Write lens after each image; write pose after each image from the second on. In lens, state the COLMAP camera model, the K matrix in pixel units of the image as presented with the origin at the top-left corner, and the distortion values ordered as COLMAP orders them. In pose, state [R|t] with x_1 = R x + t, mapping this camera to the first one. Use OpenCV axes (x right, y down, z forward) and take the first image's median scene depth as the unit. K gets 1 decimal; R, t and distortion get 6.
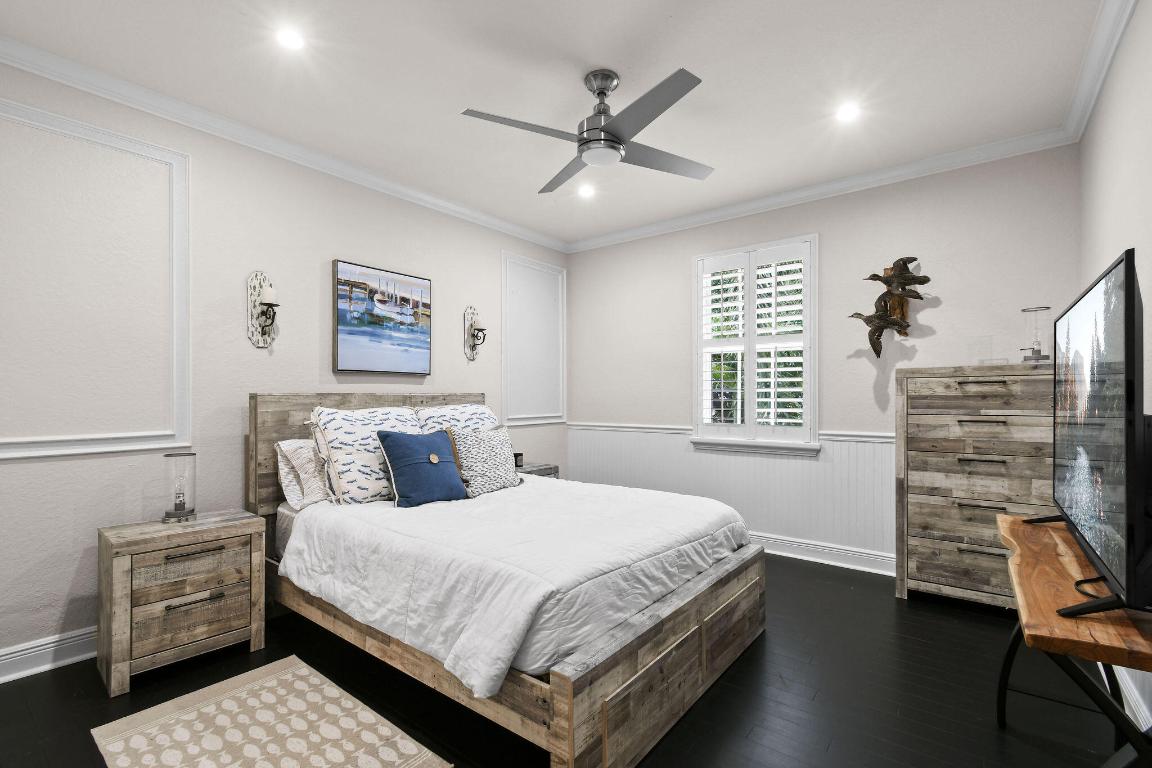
lens RADIAL K [[509.9, 0, 575.9], [0, 509.9, 391.1], [0, 0, 1]] dist [0.003229, -0.001729]
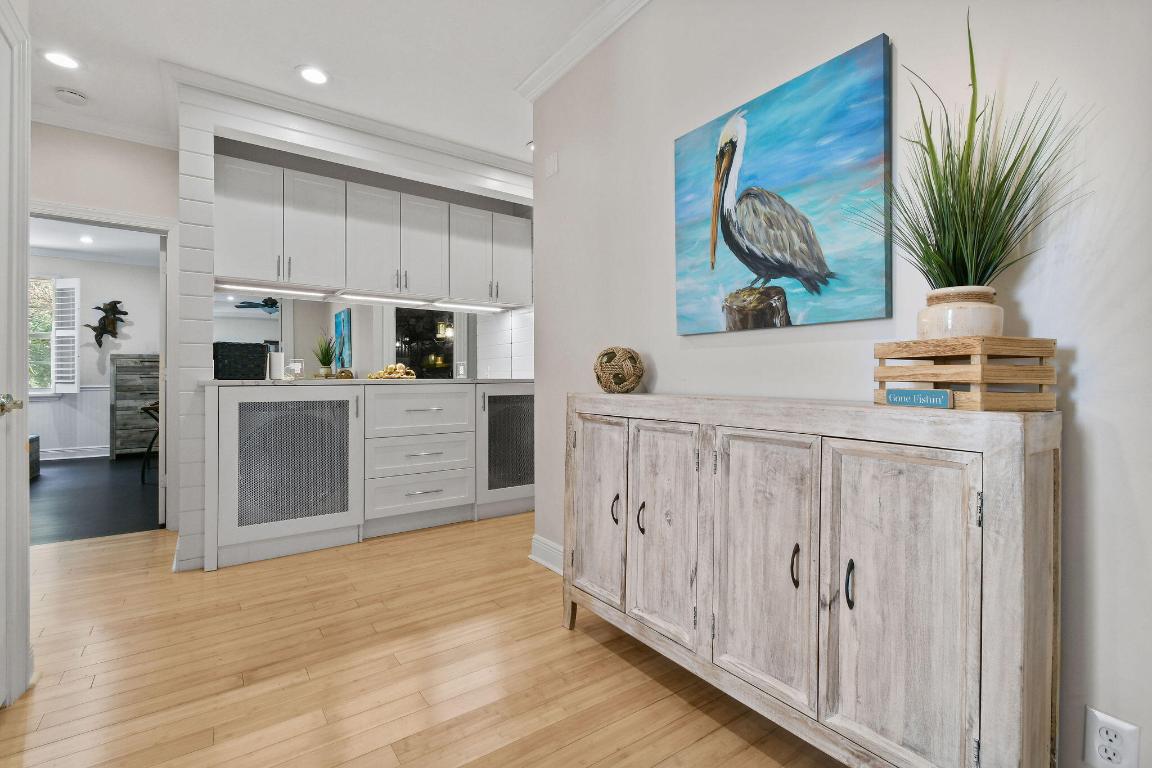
lens RADIAL K [[509.9, 0, 574.2], [0, 509.9, 383.7], [0, 0, 1]] dist [0.003229, -0.001729]
pose [[0.278347, -0.005679, 0.960464, -0.909477], [-0.007277, 0.999941, 0.008022, 0.052229], [-0.960453, -0.009222, 0.278289, -1.501931]]
